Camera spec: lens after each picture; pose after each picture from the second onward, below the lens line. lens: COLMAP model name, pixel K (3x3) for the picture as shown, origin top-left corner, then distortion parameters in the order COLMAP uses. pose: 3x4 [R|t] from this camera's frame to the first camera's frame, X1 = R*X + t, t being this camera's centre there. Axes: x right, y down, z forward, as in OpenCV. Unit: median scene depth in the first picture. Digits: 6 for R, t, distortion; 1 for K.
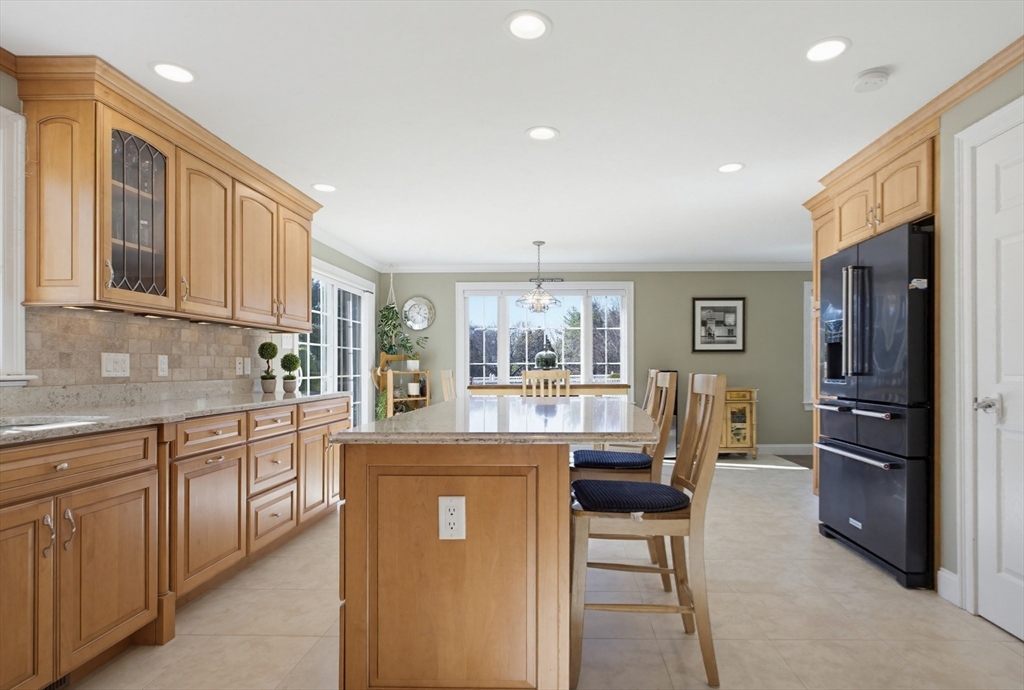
lens RADIAL K [[499.5, 0, 552.2], [0, 499.5, 365.7], [0, 0, 1]] dist [-0.001982, -0.000065]
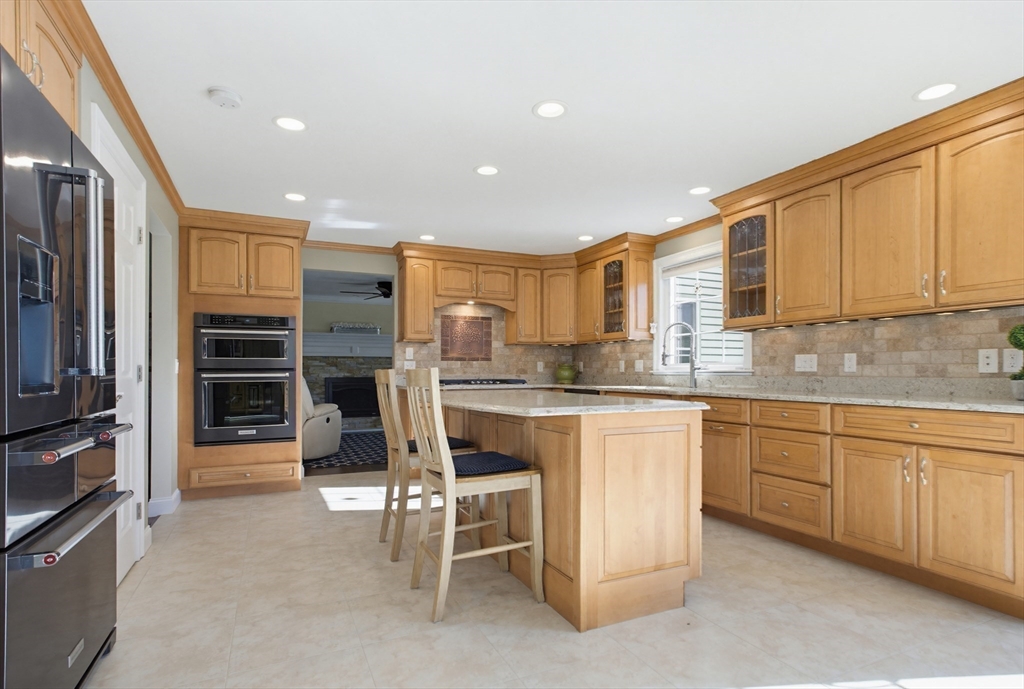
lens RADIAL K [[499.5, 0, 525.9], [0, 499.5, 371.0], [0, 0, 1]] dist [-0.001982, -0.000065]
pose [[-0.880972, 0.002288, -0.473163, 0.495973], [0.003275, 0.999994, -0.001262, 0.021197], [0.473157, -0.002662, -0.880974, 1.944701]]
